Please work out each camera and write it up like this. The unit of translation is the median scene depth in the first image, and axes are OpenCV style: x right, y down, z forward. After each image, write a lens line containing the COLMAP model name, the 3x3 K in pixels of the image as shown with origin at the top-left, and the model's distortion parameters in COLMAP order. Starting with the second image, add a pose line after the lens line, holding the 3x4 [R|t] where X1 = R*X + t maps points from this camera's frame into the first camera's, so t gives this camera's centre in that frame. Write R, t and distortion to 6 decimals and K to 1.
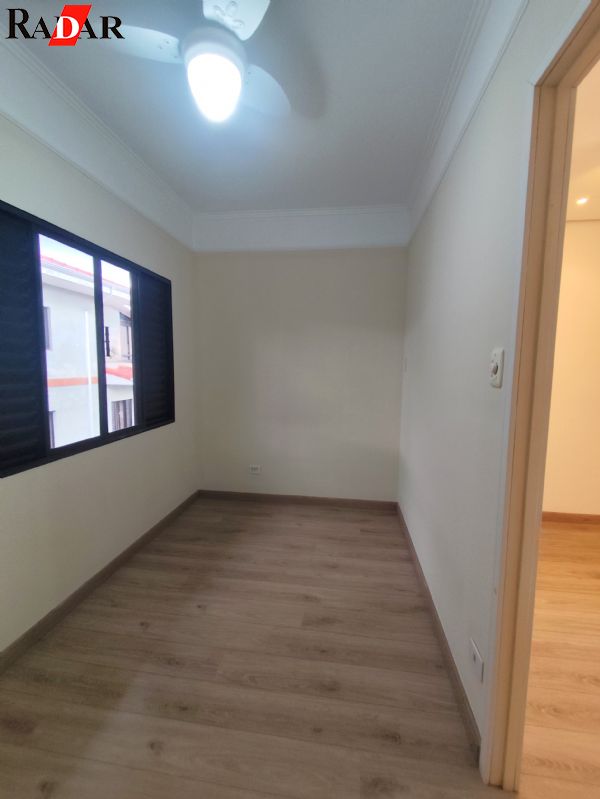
lens RADIAL K [[370.5, 0, 301.4], [0, 370.5, 399.8], [0, 0, 1]] dist [0.061149, -0.036149]
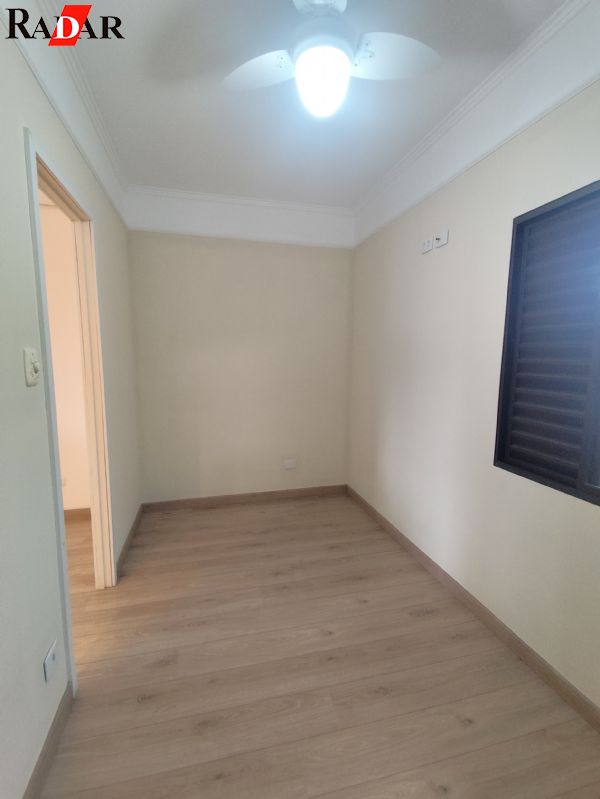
lens RADIAL K [[370.5, 0, 301.4], [0, 370.5, 399.8], [0, 0, 1]] dist [0.061149, -0.036149]
pose [[-0.926425, 0.029092, -0.375354, 0.125681], [-0.050712, 0.978281, 0.200987, -0.133235], [0.373048, 0.205234, -0.904828, 1.218653]]
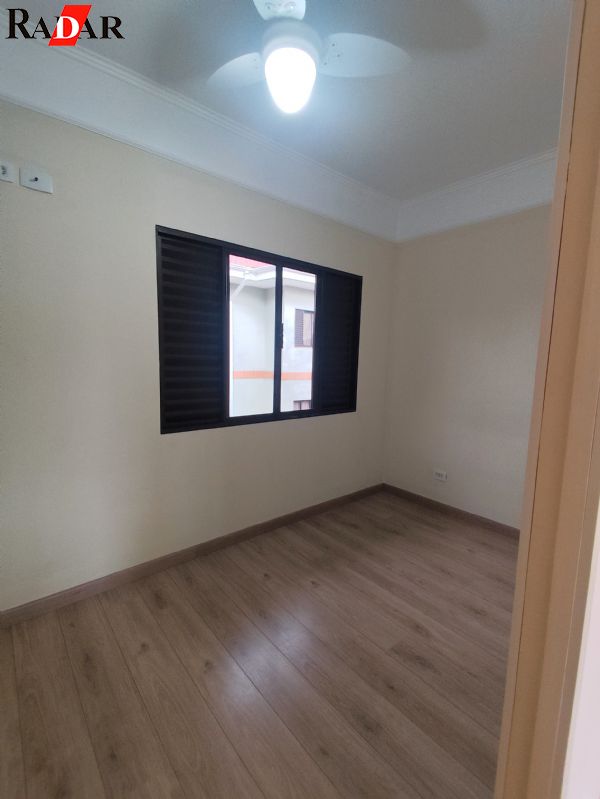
lens RADIAL K [[370.5, 0, 301.4], [0, 370.5, 399.8], [0, 0, 1]] dist [0.061149, -0.036149]
pose [[0.746475, 0.081796, -0.660367, 0.329037], [-0.079605, 0.996266, 0.033417, 0.004521], [0.660635, 0.027624, 0.750199, 0.161292]]
